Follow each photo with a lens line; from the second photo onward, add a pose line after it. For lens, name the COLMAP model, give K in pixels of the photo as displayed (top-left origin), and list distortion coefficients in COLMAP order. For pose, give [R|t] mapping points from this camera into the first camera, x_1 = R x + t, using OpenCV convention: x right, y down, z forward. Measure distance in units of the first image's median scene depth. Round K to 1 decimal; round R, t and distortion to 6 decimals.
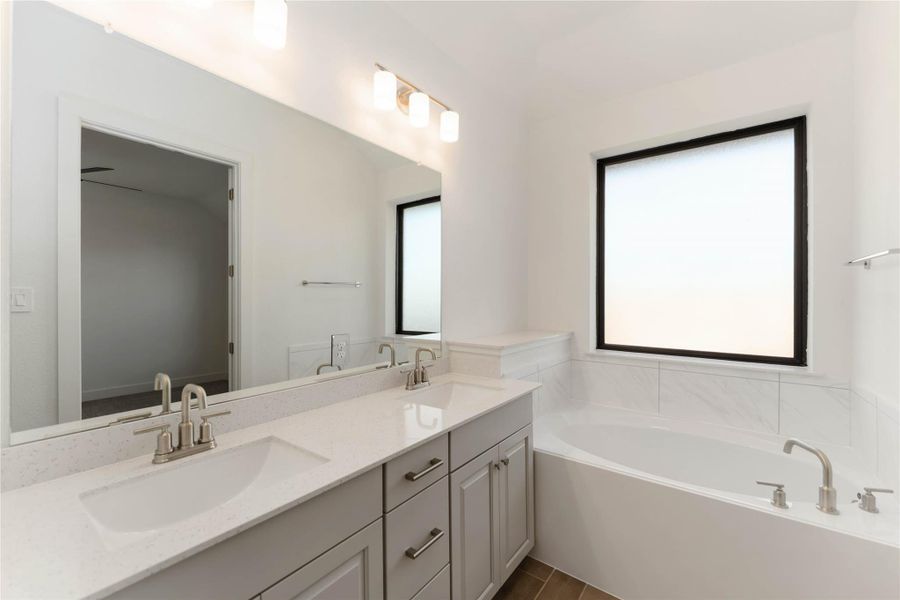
lens RADIAL K [[369.8, 0, 450.3], [0, 369.8, 296.6], [0, 0, 1]] dist [0.001074, 0.000112]
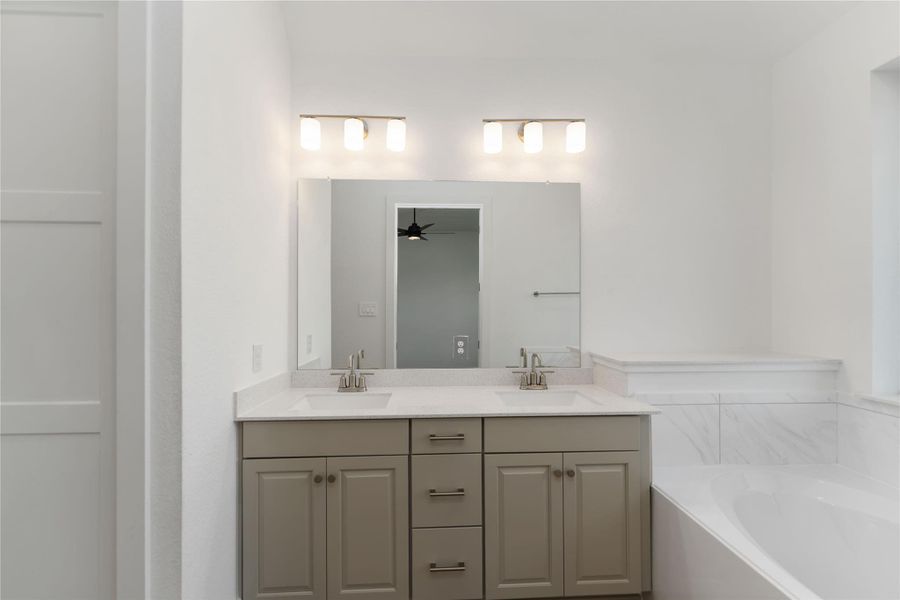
lens RADIAL K [[377.3, 0, 451.6], [0, 377.3, 307.2], [0, 0, 1]] dist [-0.000459, -0.000037]
pose [[0.637204, -0.004613, -0.770682, 0.642299], [0.003529, 0.999989, -0.003068, 0.003366], [0.770687, -0.000765, 0.637213, 0.098539]]
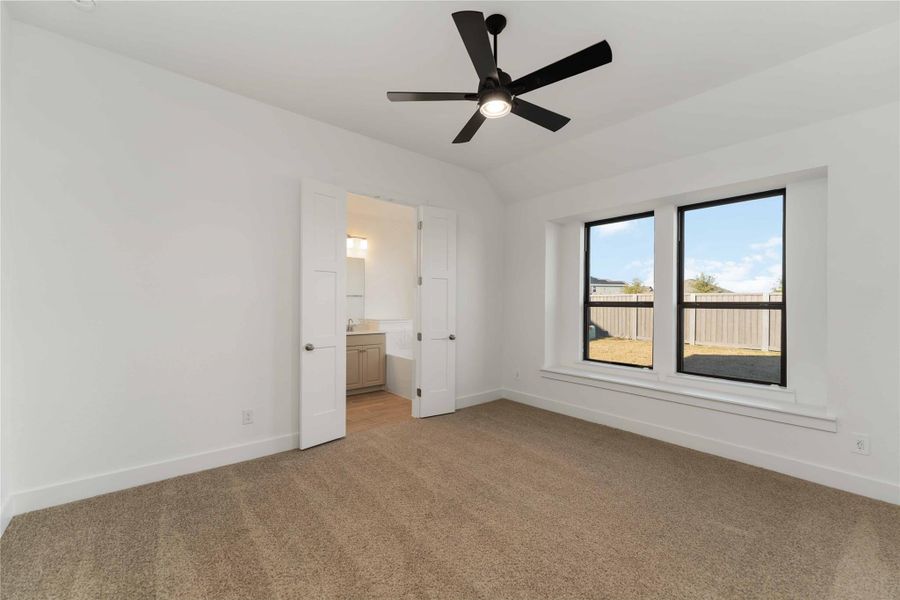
lens RADIAL K [[377.3, 0, 451.6], [0, 377.3, 307.2], [0, 0, 1]] dist [-0.000459, -0.000037]
pose [[0.970082, 0.006056, -0.242703, 1.575557], [-0.004462, 0.999965, 0.007118, 0.013425], [0.242737, -0.005822, 0.970075, -1.950094]]
